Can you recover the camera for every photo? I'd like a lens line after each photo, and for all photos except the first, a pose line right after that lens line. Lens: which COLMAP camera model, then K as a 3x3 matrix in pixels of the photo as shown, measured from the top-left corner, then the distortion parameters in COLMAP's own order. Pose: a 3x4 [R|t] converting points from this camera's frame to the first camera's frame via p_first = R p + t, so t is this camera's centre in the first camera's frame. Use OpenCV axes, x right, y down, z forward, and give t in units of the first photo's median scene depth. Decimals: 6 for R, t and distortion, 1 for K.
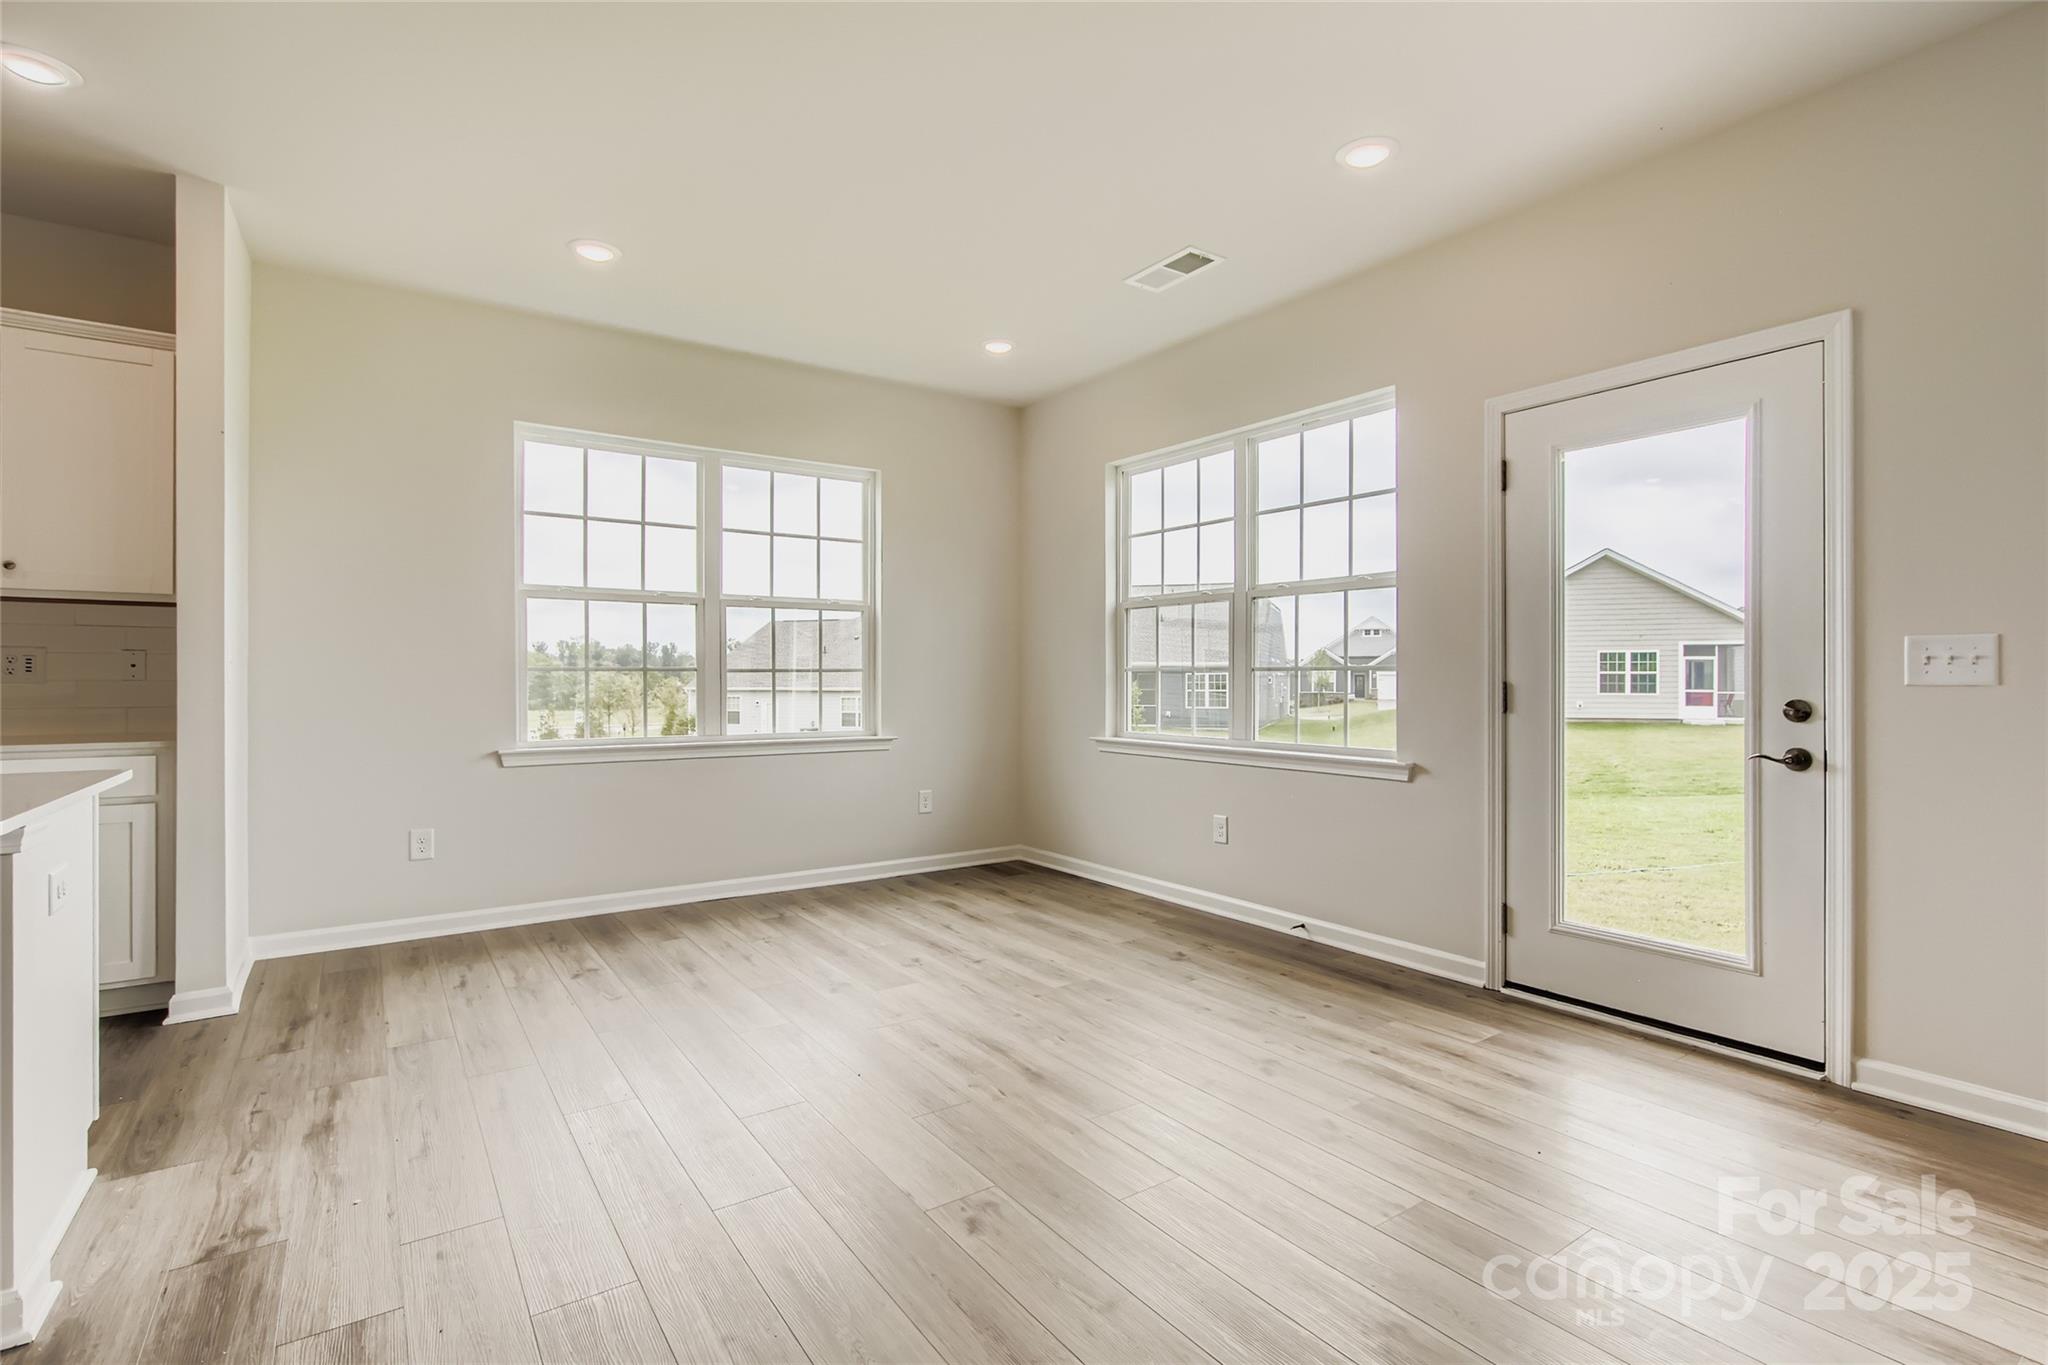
lens RADIAL K [[974.5, 0, 1024.0], [0, 974.5, 682.5], [0, 0, 1]] dist [-0.000503, 0.000565]
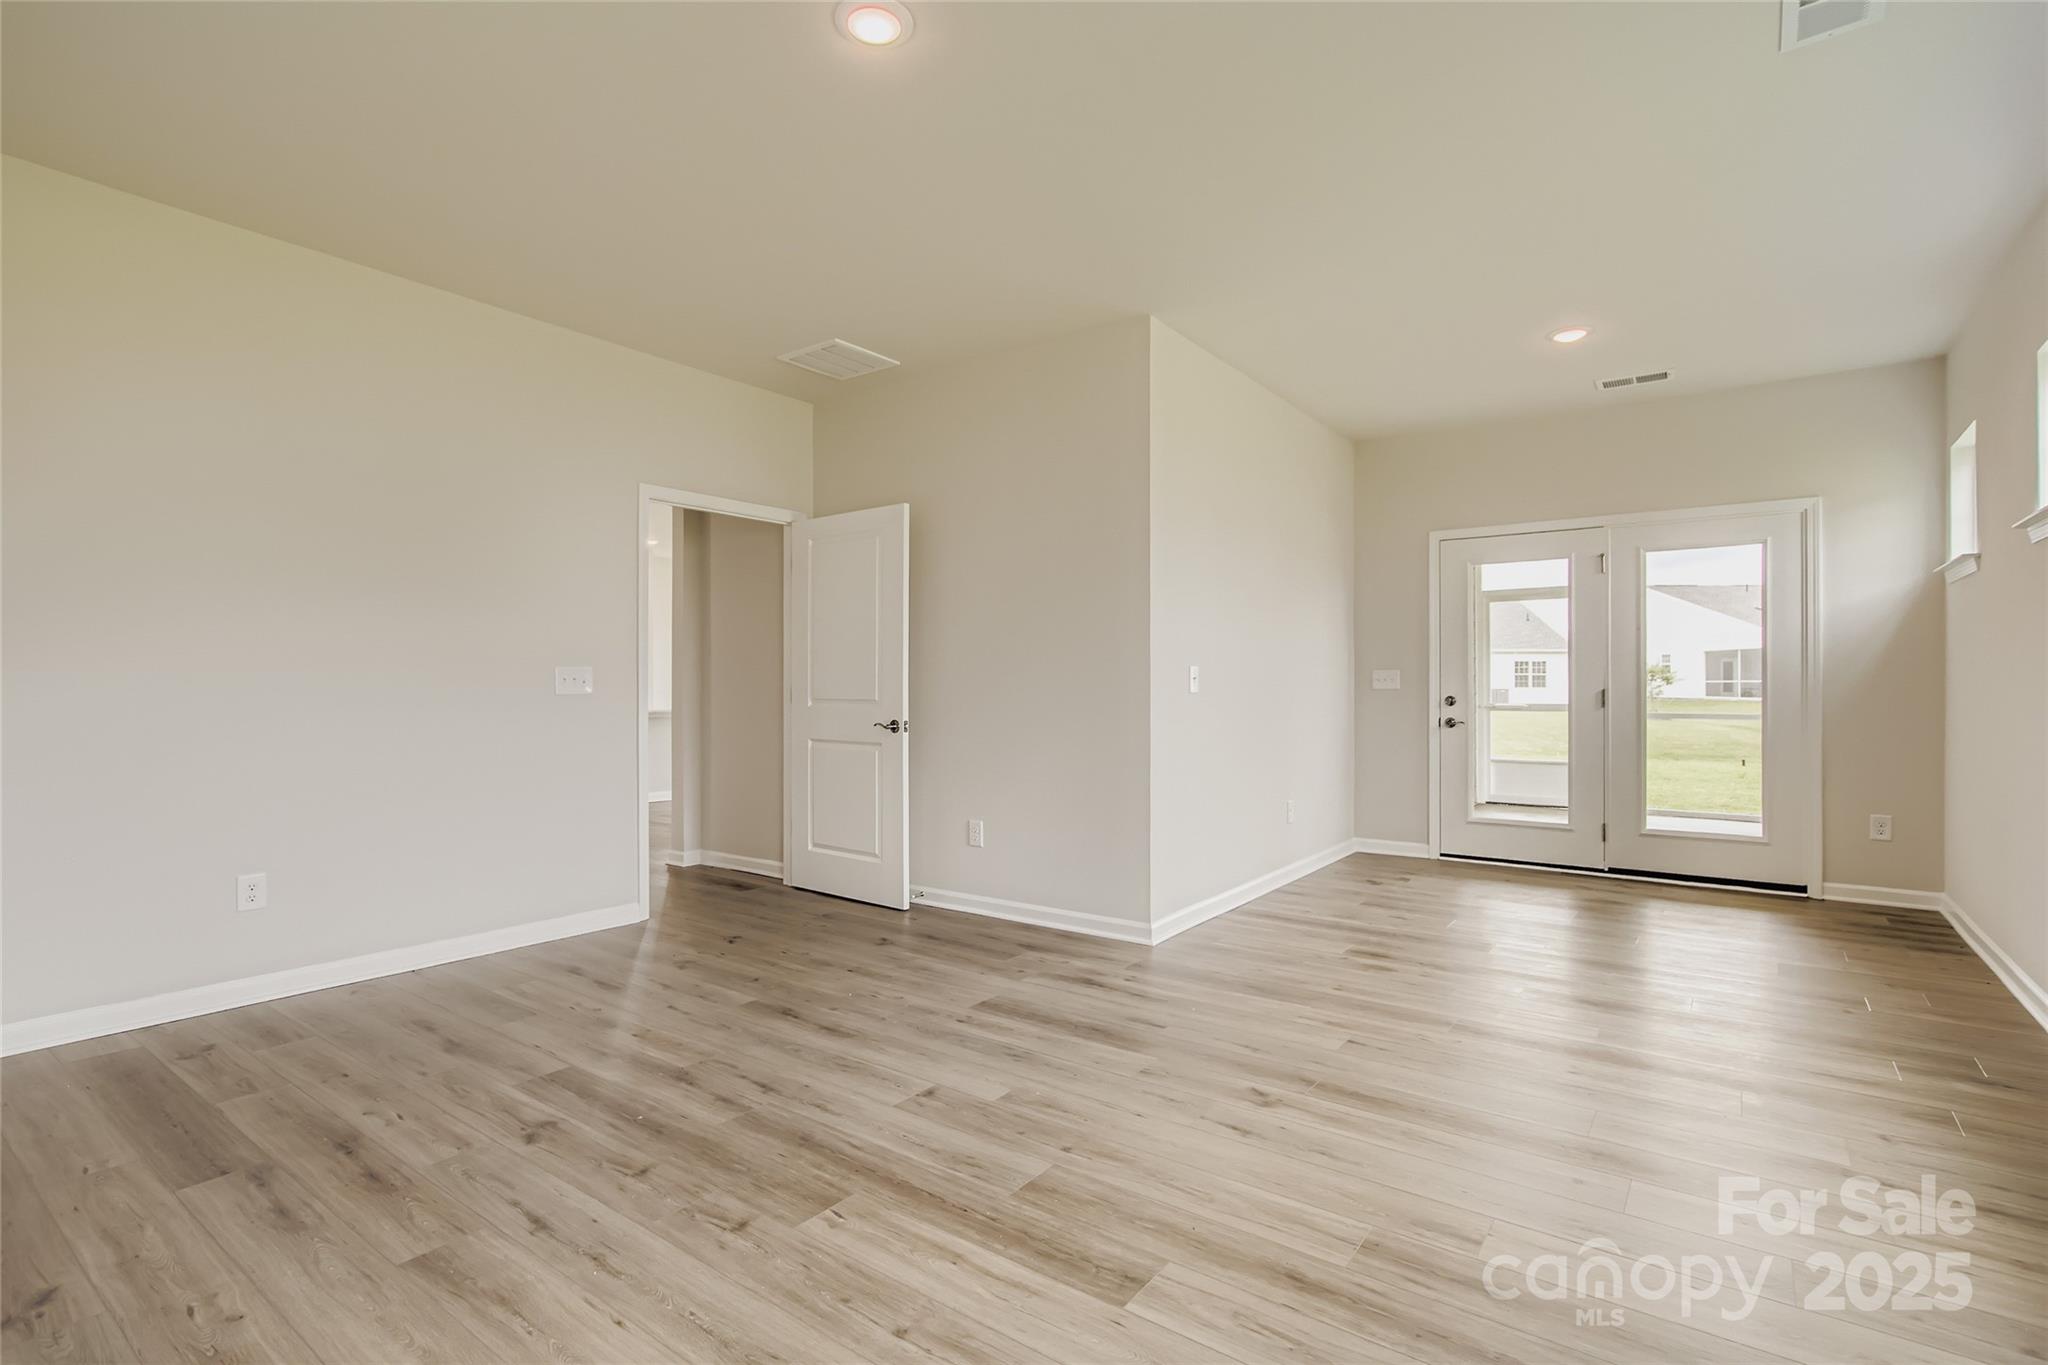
lens RADIAL K [[940.6, 0, 1024.0], [0, 940.6, 682.5], [0, 0, 1]] dist [-0.000669, 0.000046]
pose [[0.891738, -0.001470, 0.452550, -0.497473], [0.005601, 0.999954, -0.007789, 0.006597], [-0.452518, 0.009481, 0.891705, 0.039650]]
